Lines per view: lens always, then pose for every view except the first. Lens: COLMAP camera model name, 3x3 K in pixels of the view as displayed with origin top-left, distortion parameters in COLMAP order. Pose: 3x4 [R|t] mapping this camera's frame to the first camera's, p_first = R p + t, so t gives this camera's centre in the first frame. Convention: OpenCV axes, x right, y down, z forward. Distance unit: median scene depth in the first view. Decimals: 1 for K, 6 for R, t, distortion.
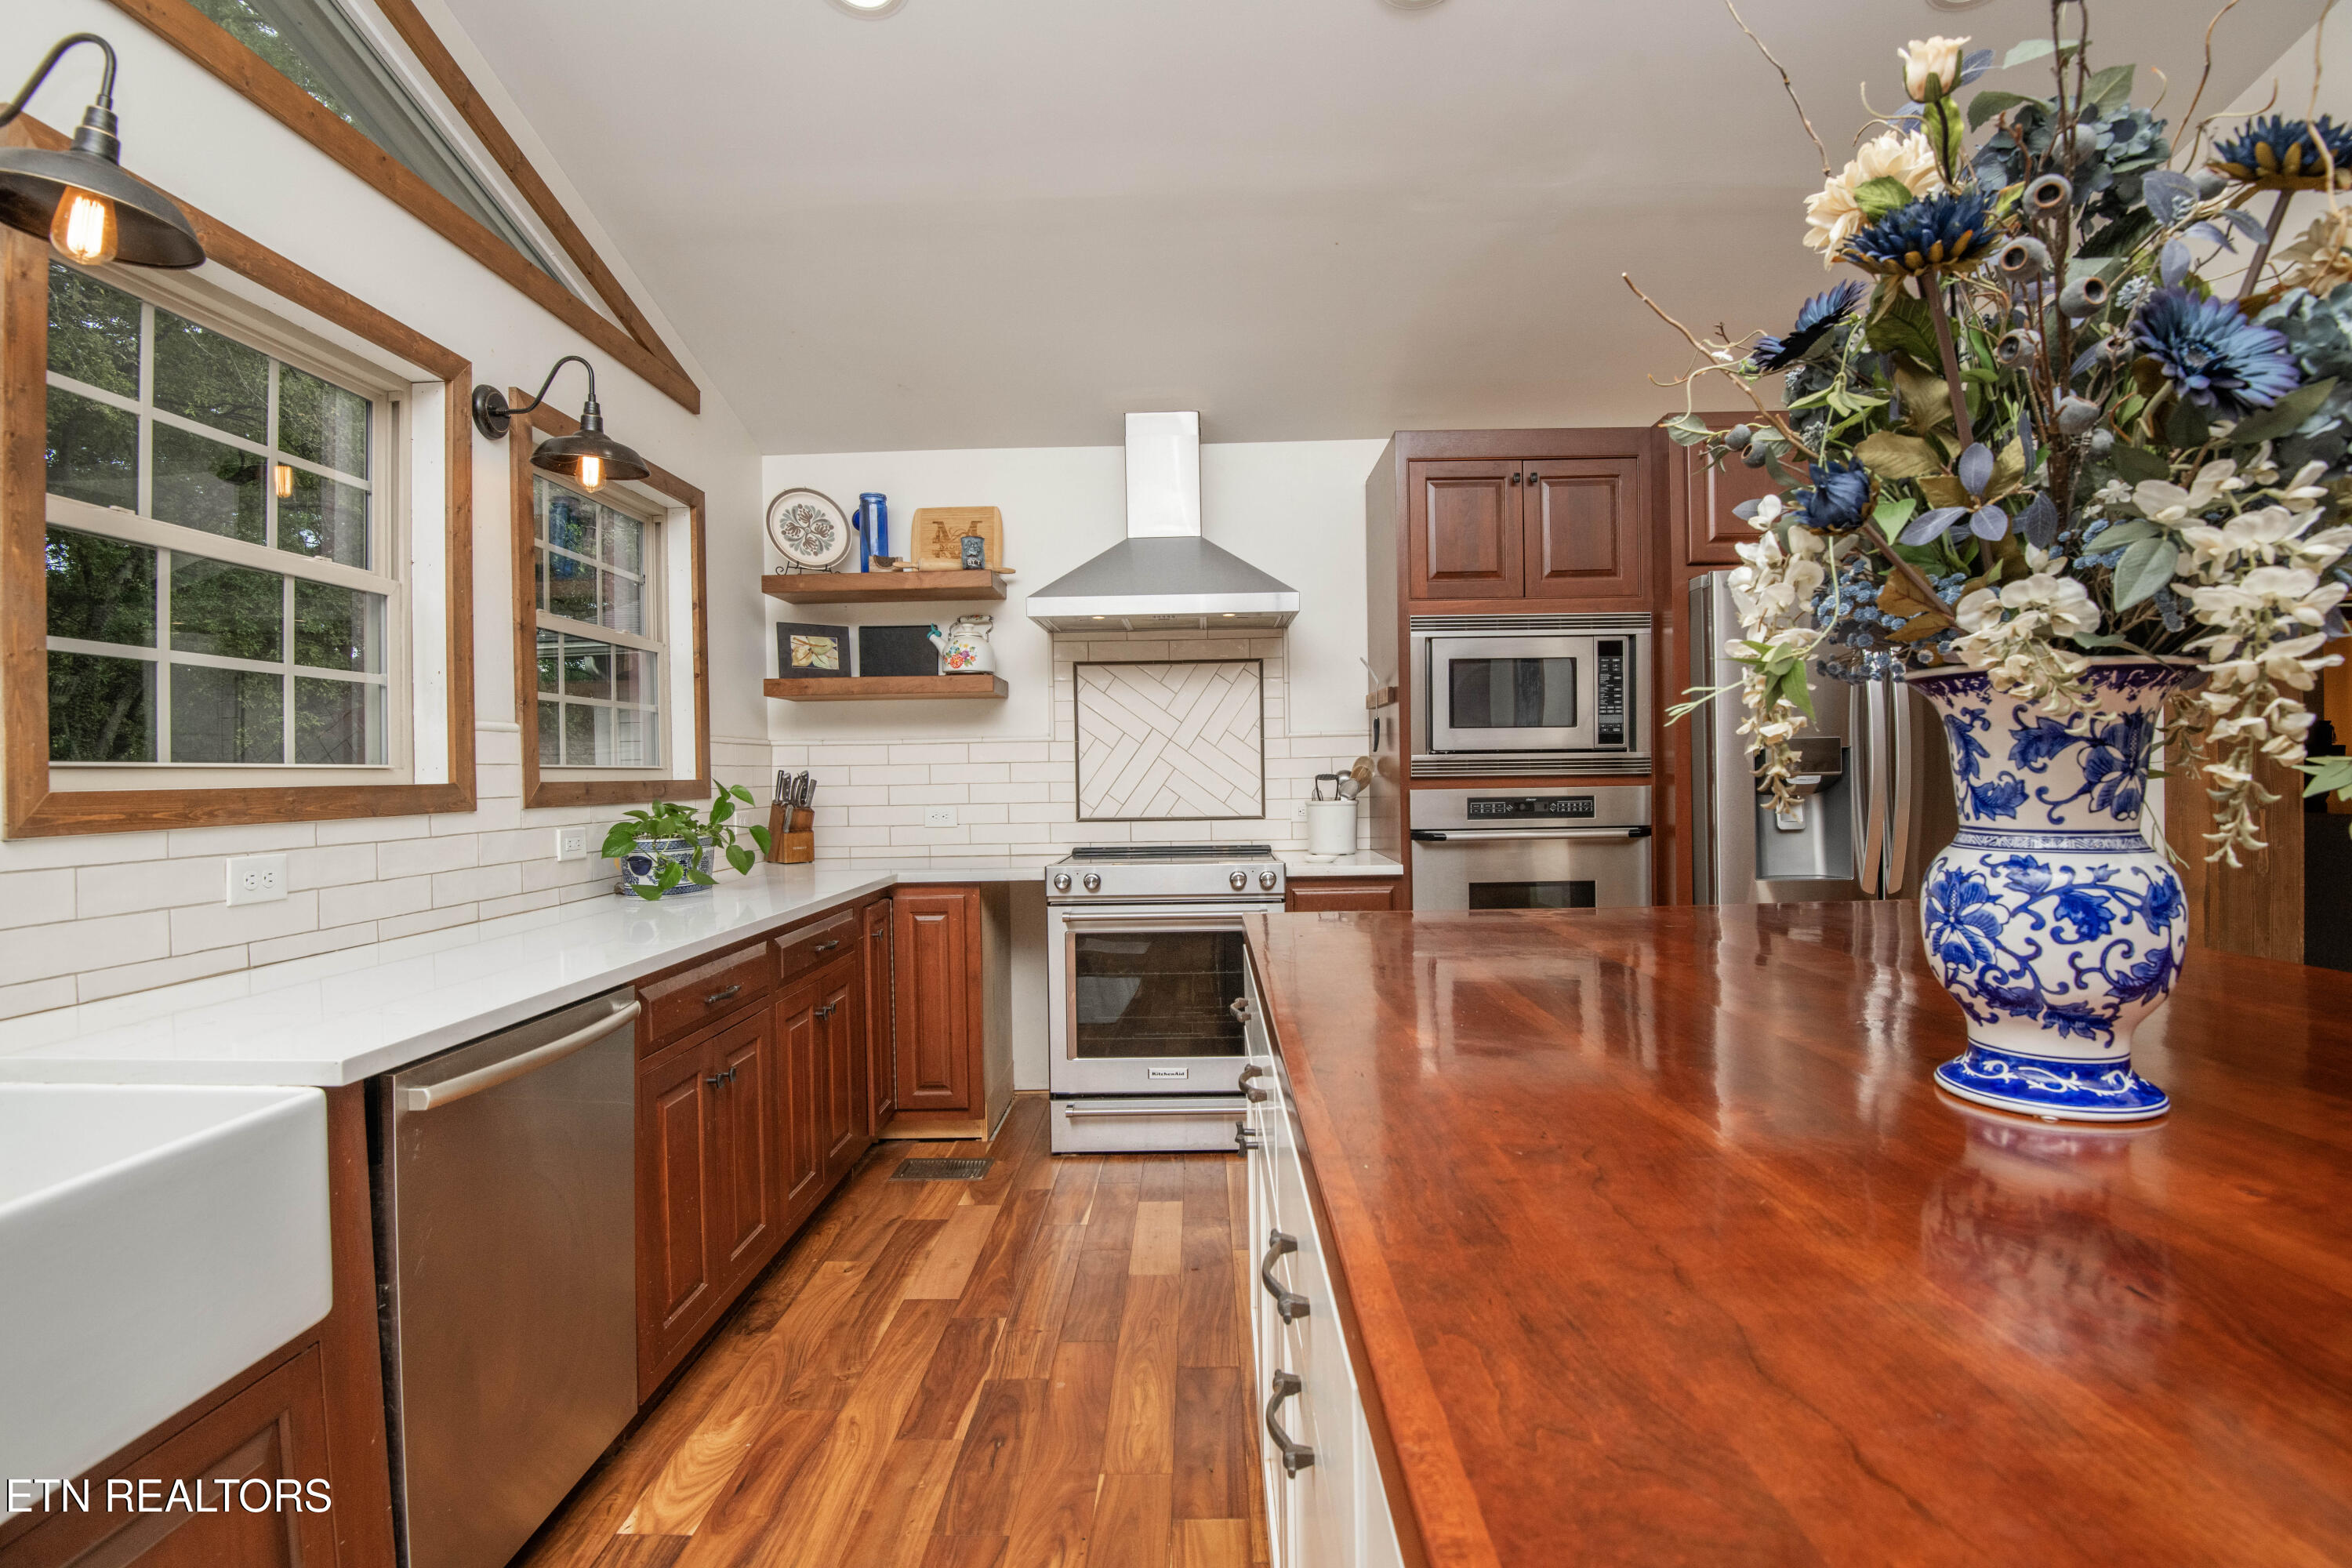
lens RADIAL K [[1110.6, 0, 1196.4], [0, 1110.6, 776.8], [0, 0, 1]] dist [-0.013222, -0.013683]
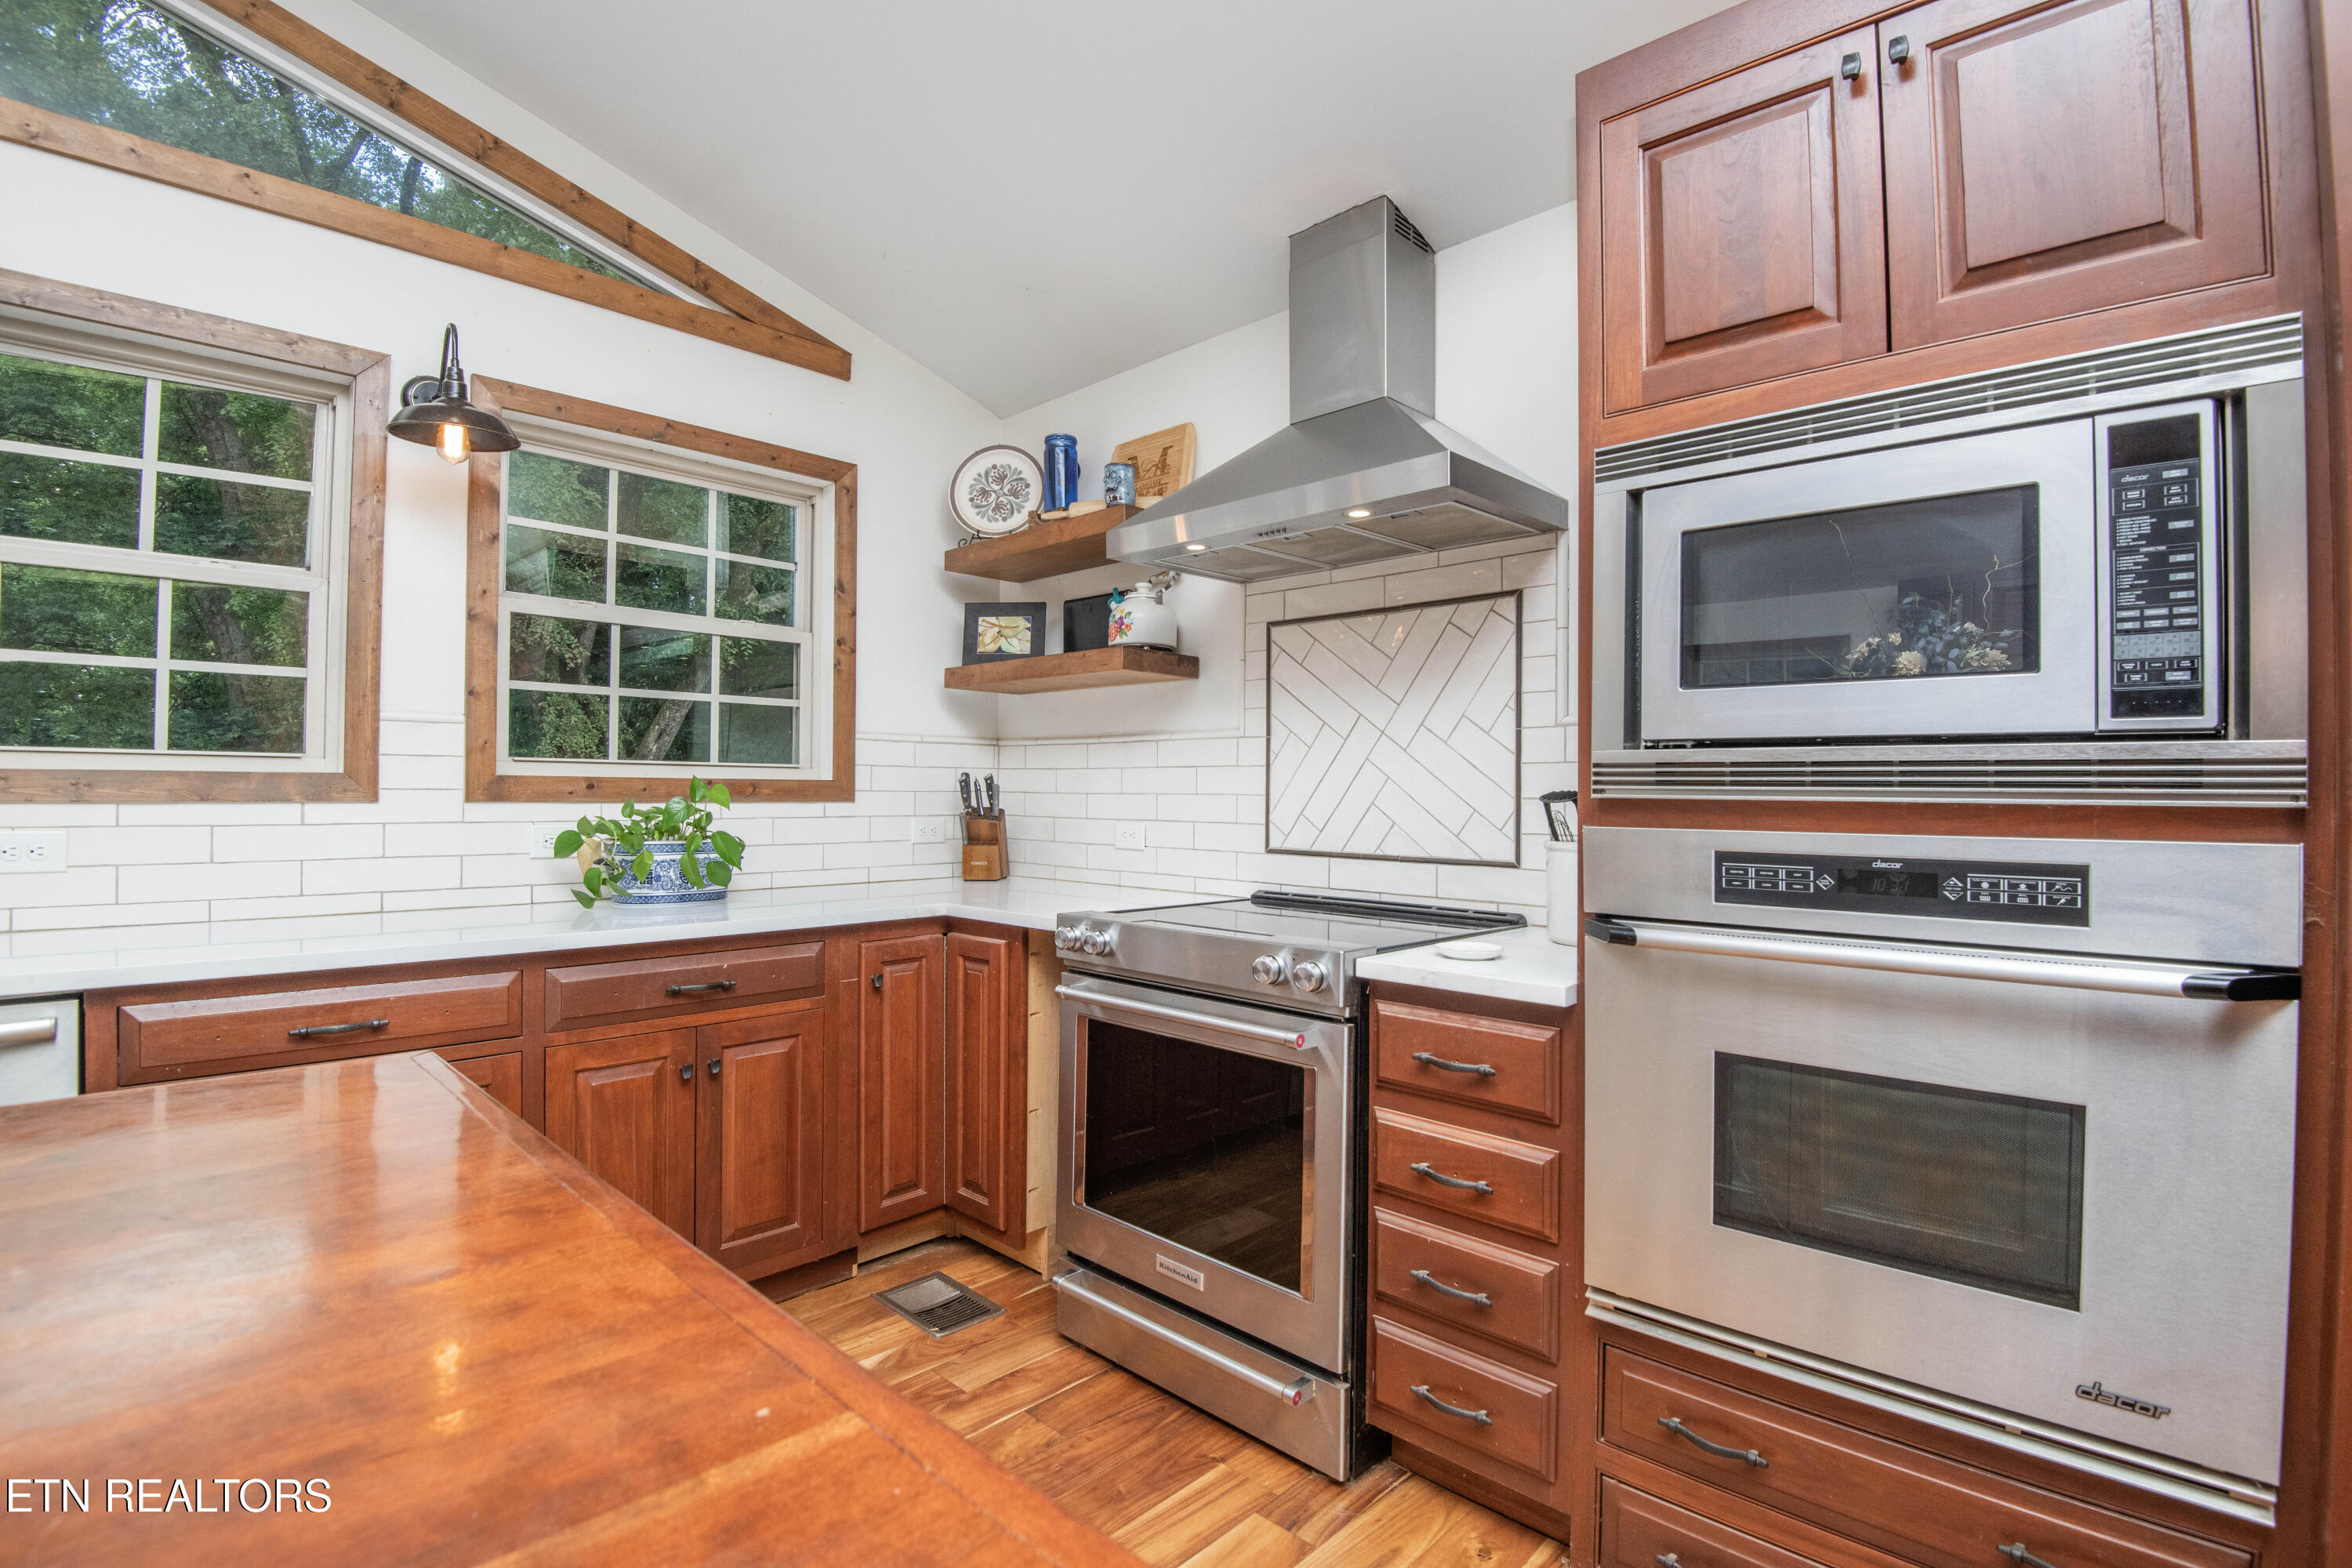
lens RADIAL K [[1091.0, 0, 1184.0], [0, 1091.0, 780.5], [0, 0, 1]] dist [-0.034684, -0.011144]
pose [[0.728447, 0.015788, -0.684920, 0.374524], [-0.024086, 0.999707, -0.002572, -0.002025], [0.684678, 0.018370, 0.728614, 0.552267]]
